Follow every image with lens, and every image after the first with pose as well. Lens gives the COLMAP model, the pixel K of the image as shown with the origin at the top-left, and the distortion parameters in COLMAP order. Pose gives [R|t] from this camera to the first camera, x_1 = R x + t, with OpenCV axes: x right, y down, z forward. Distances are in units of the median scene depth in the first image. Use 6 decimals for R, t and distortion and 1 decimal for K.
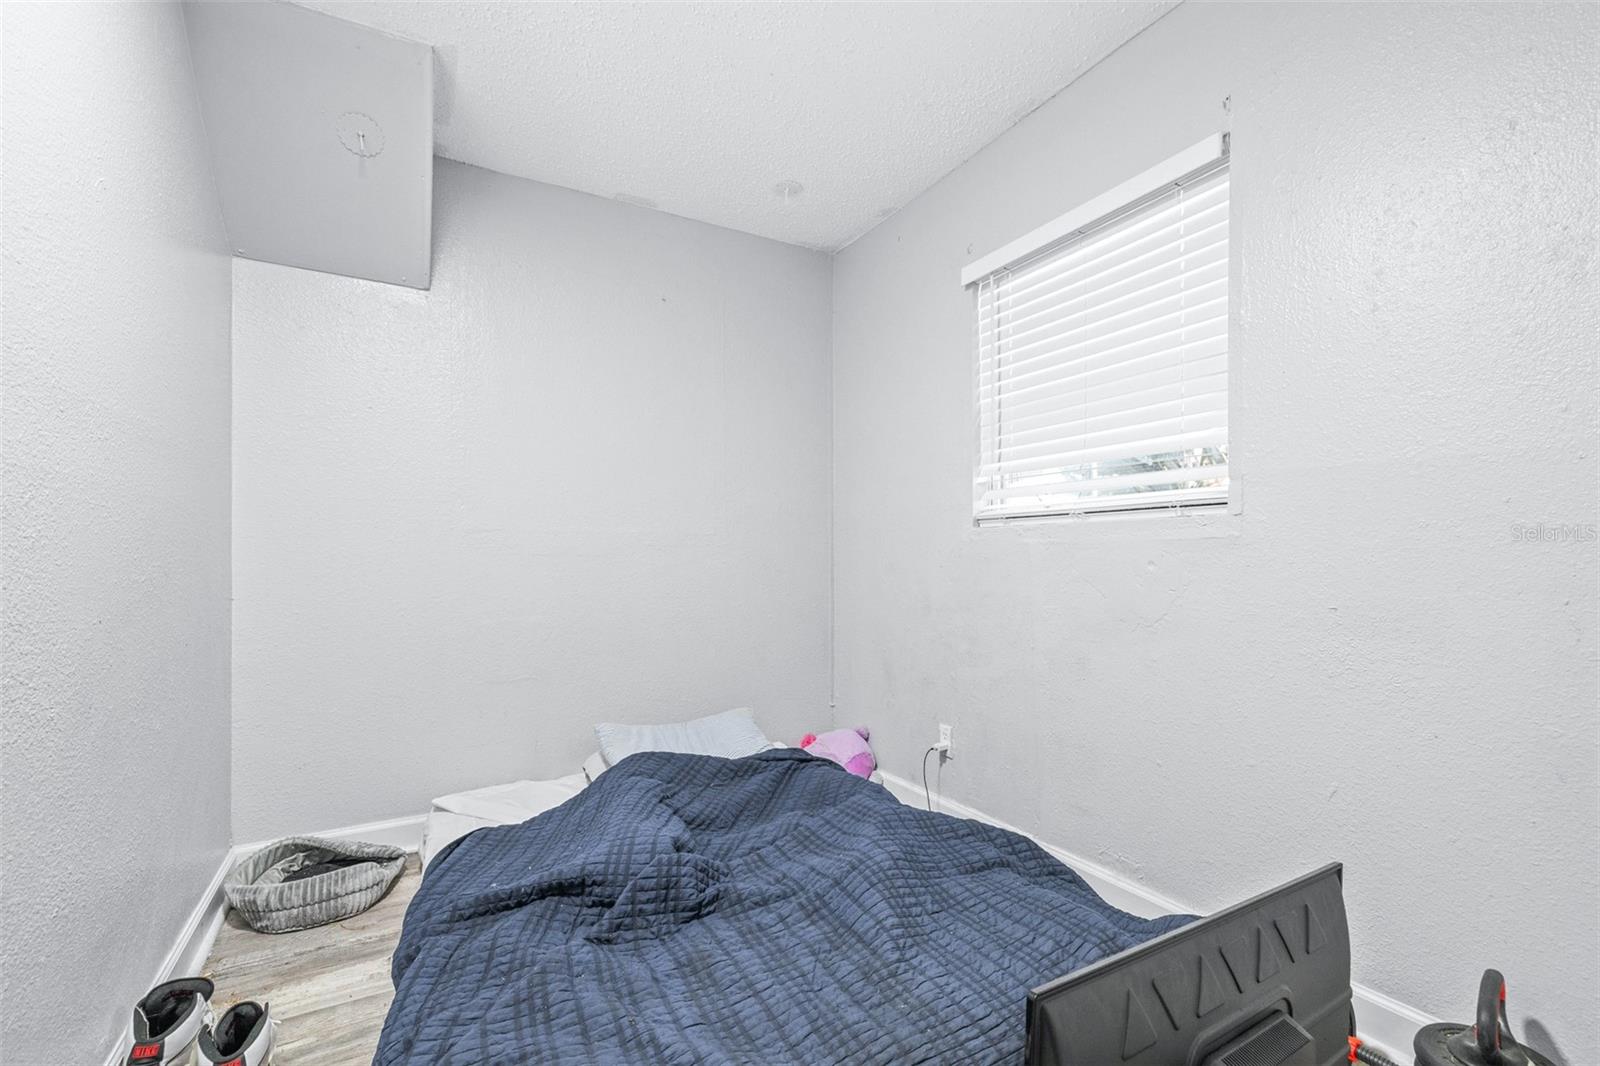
lens RADIAL K [[690.1, 0, 798.7], [0, 690.1, 546.8], [0, 0, 1]] dist [0.002195, -0.000513]
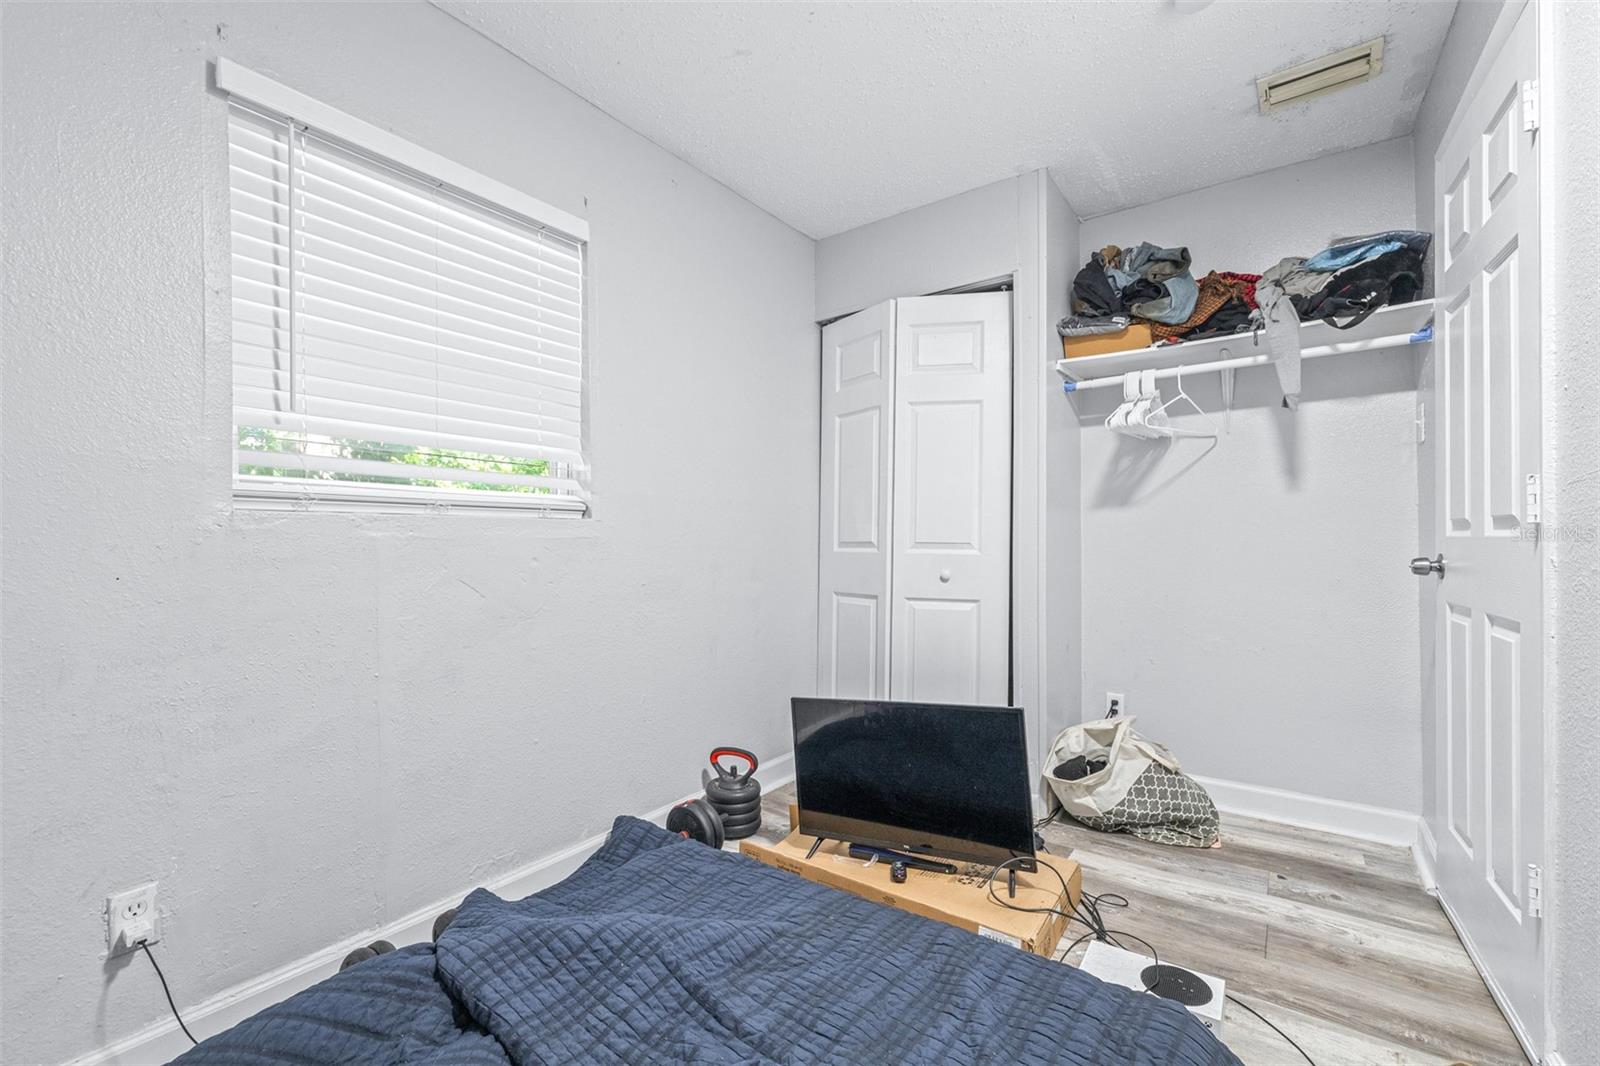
lens RADIAL K [[690.1, 0, 798.7], [0, 690.1, 546.8], [0, 0, 1]] dist [0.002195, -0.000513]
pose [[-0.426887, 0.009558, 0.904255, -0.572789], [0.001697, 0.999951, -0.009768, 0.013424], [-0.904304, -0.002636, -0.426882, 0.957544]]
